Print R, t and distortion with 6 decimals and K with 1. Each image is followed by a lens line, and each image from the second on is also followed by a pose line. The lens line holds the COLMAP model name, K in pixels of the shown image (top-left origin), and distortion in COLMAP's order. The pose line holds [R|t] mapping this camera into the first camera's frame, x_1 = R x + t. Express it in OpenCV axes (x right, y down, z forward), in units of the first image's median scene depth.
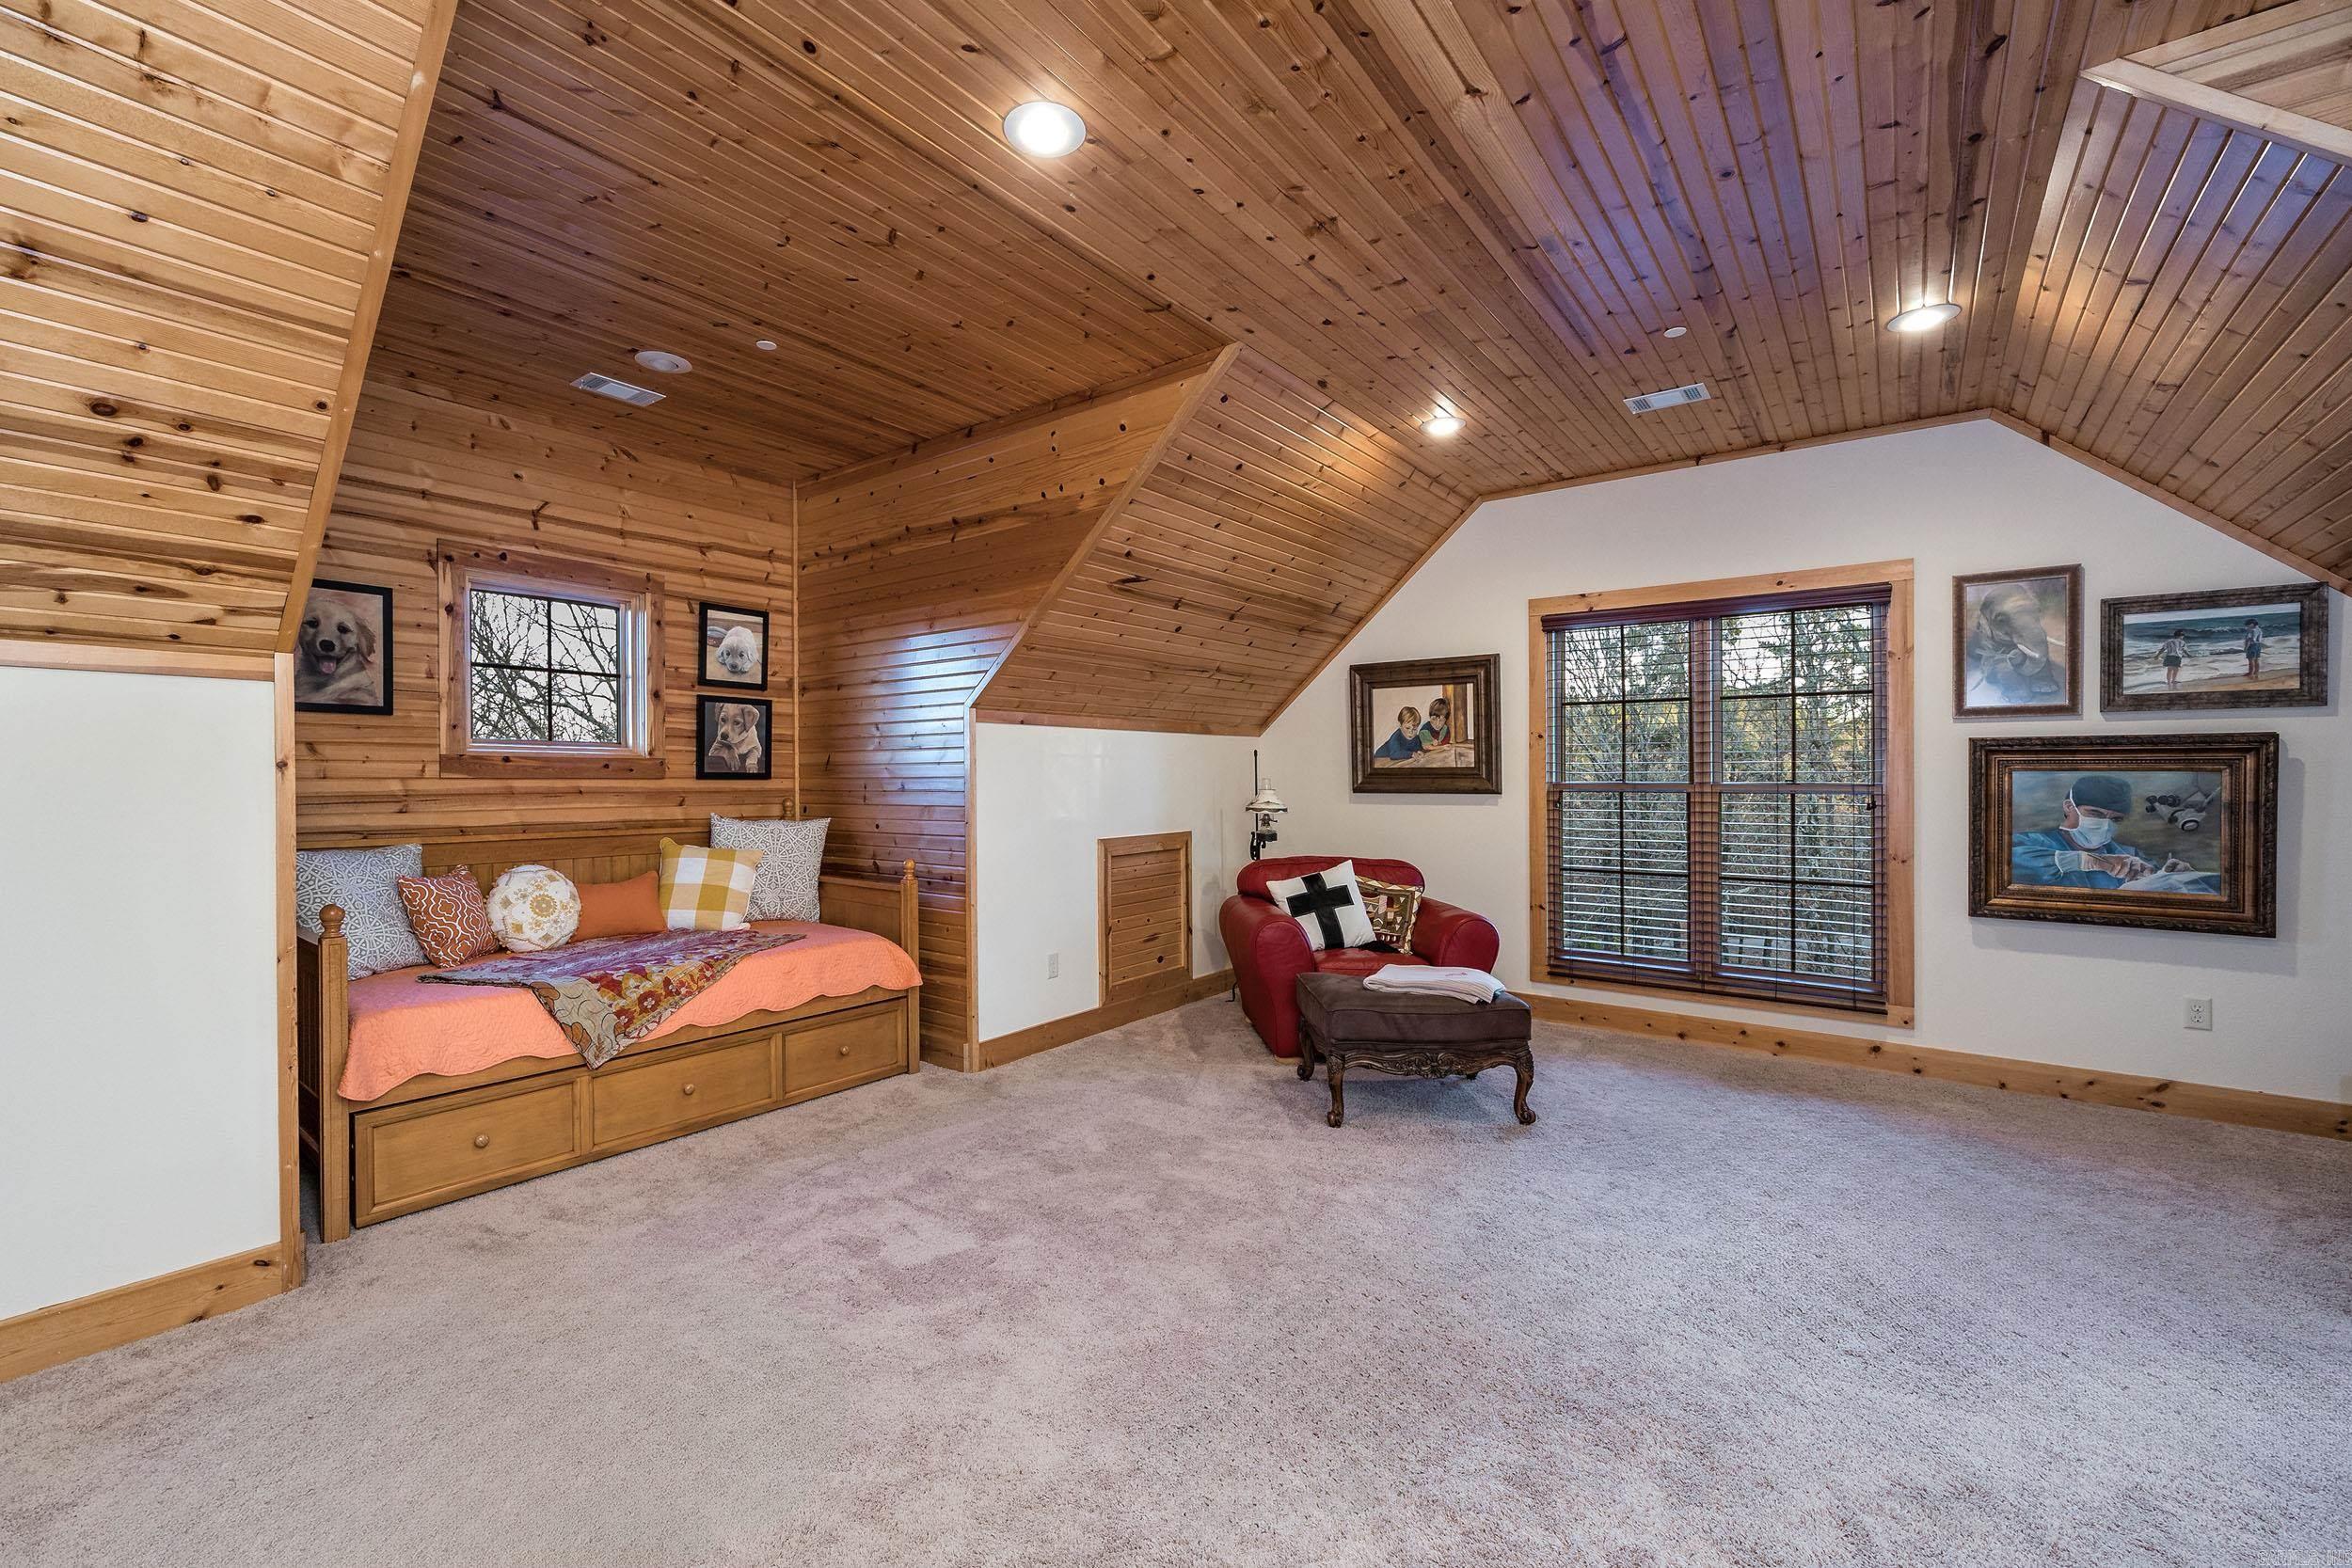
lens RADIAL K [[965.5, 0, 1175.3], [0, 965.5, 786.5], [0, 0, 1]] dist [-0.001064, 0.000199]
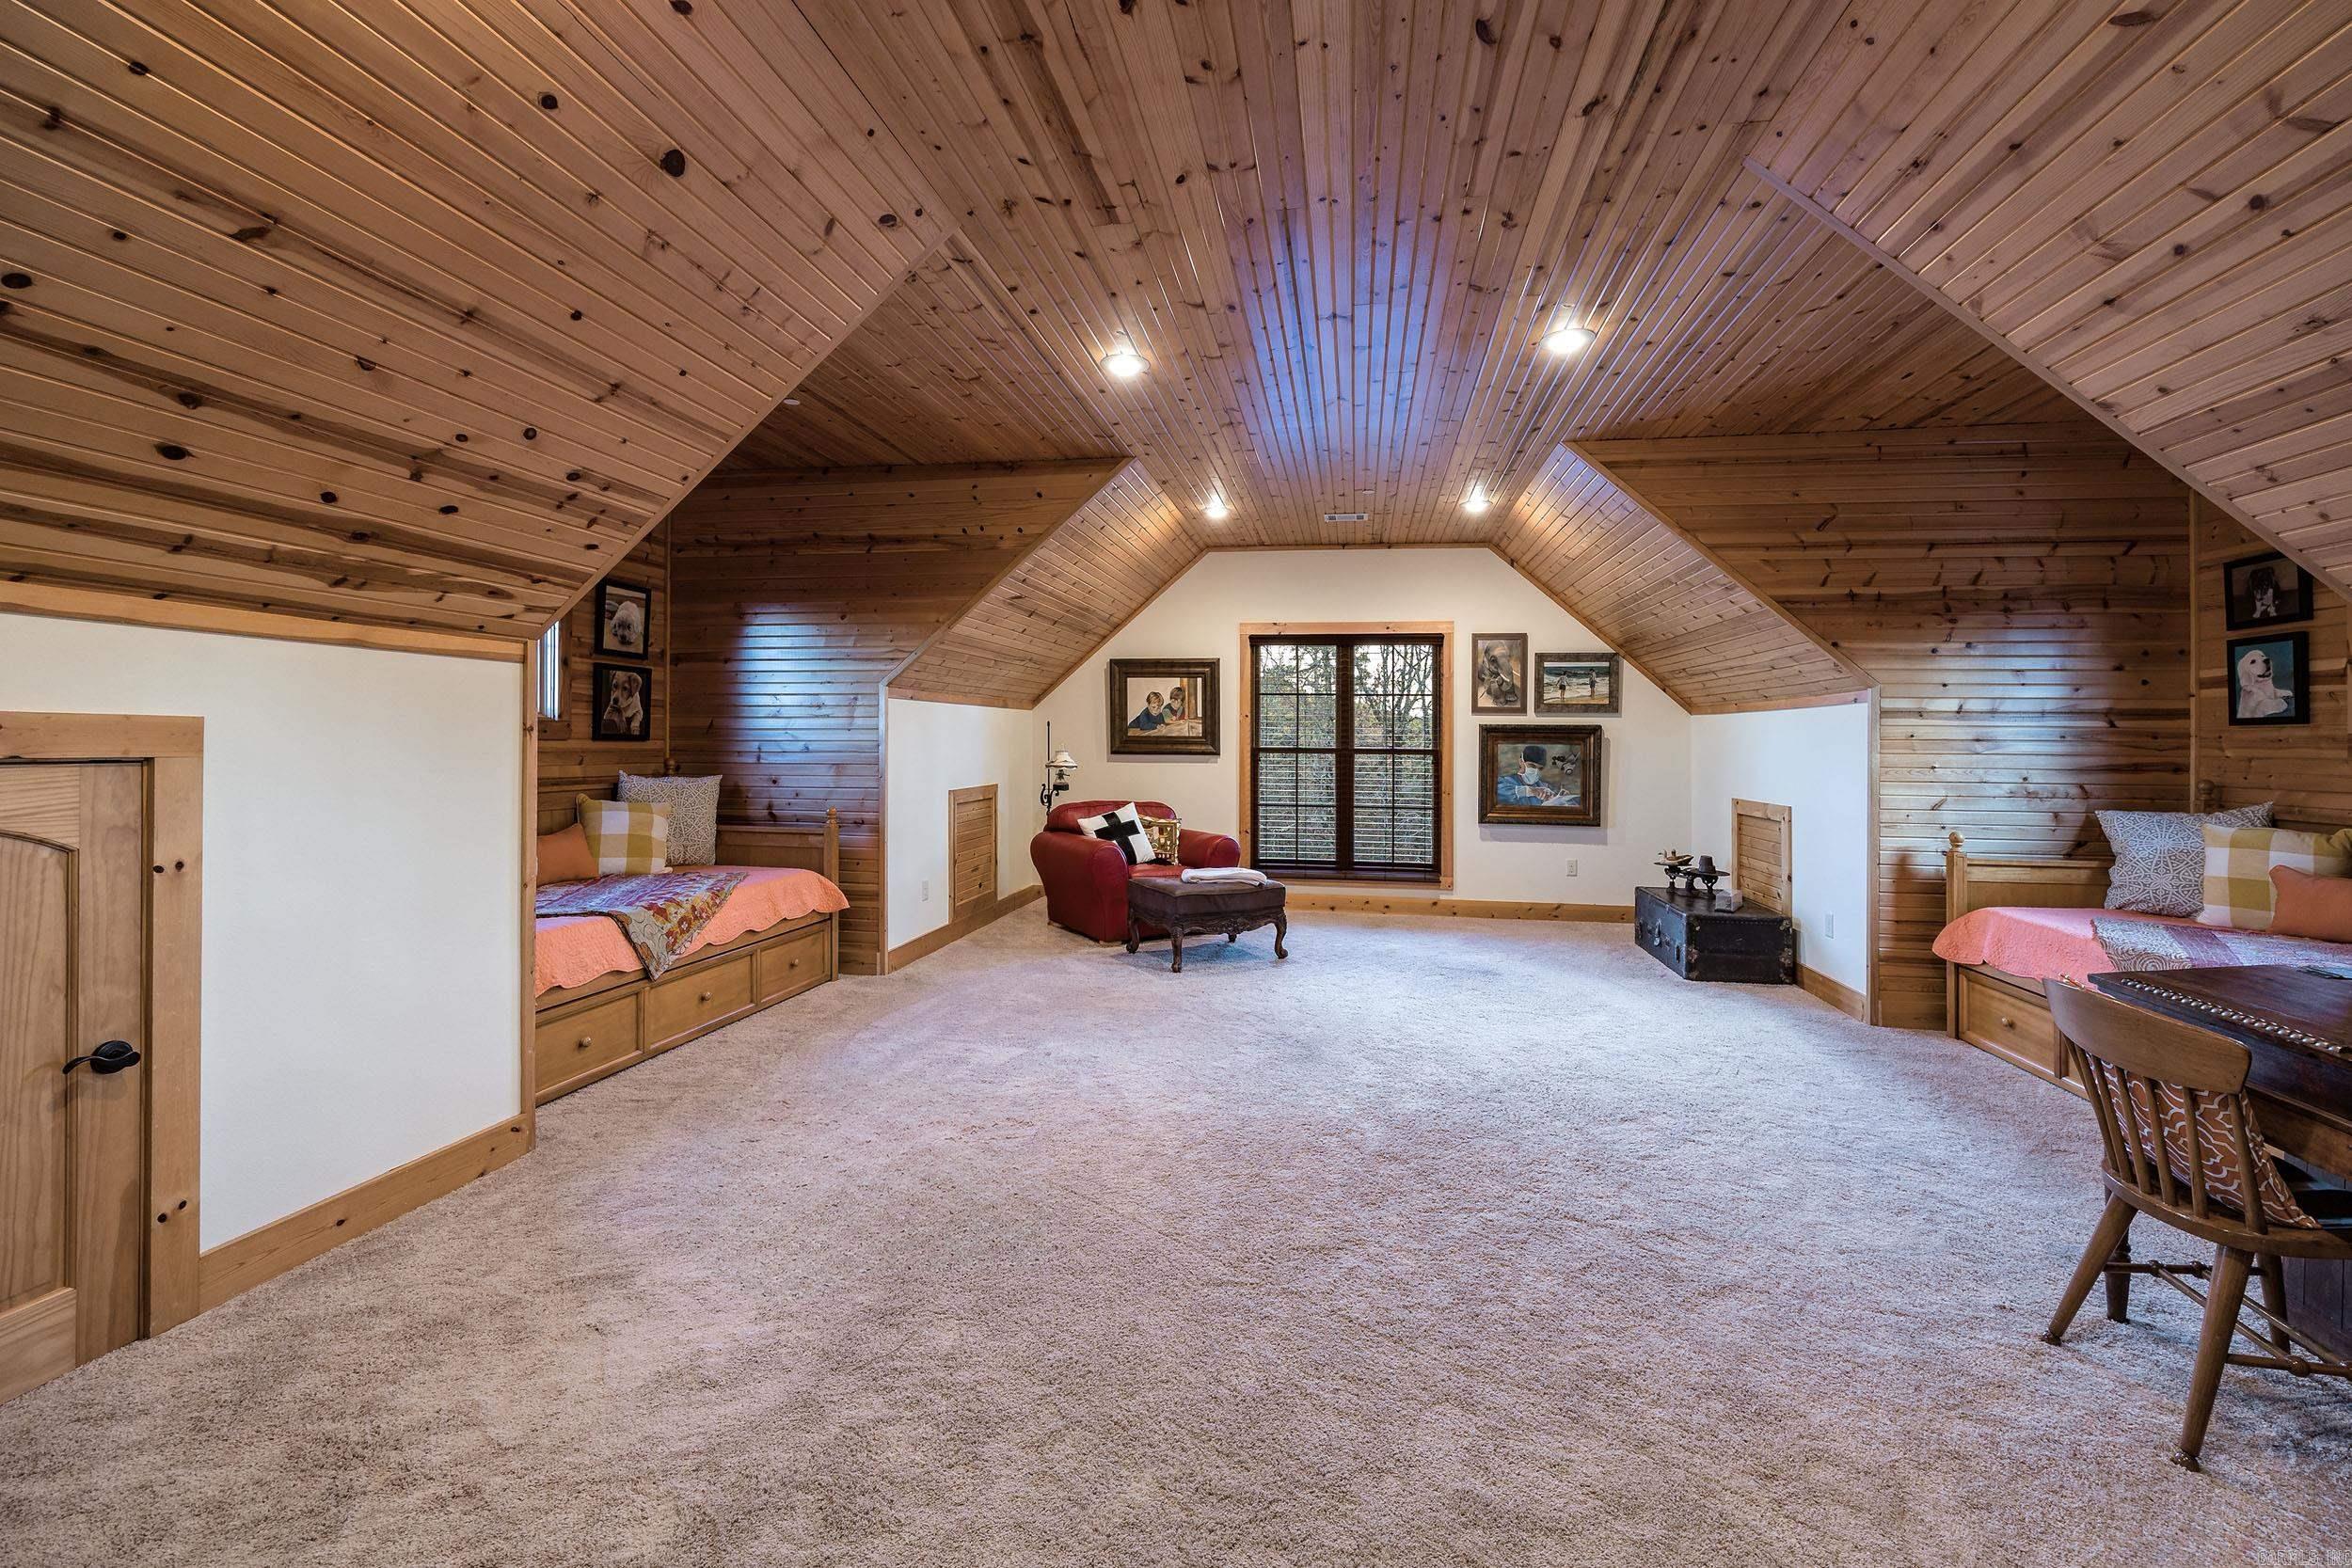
lens RADIAL K [[965.5, 0, 1188.5], [0, 965.5, 738.5], [0, 0, 1]] dist [-0.001064, 0.000199]
pose [[0.882379, 0.009988, 0.470434, -0.454839], [-0.005190, 0.999920, -0.011495, -0.000272], [-0.470511, 0.007701, 0.882360, -0.301237]]
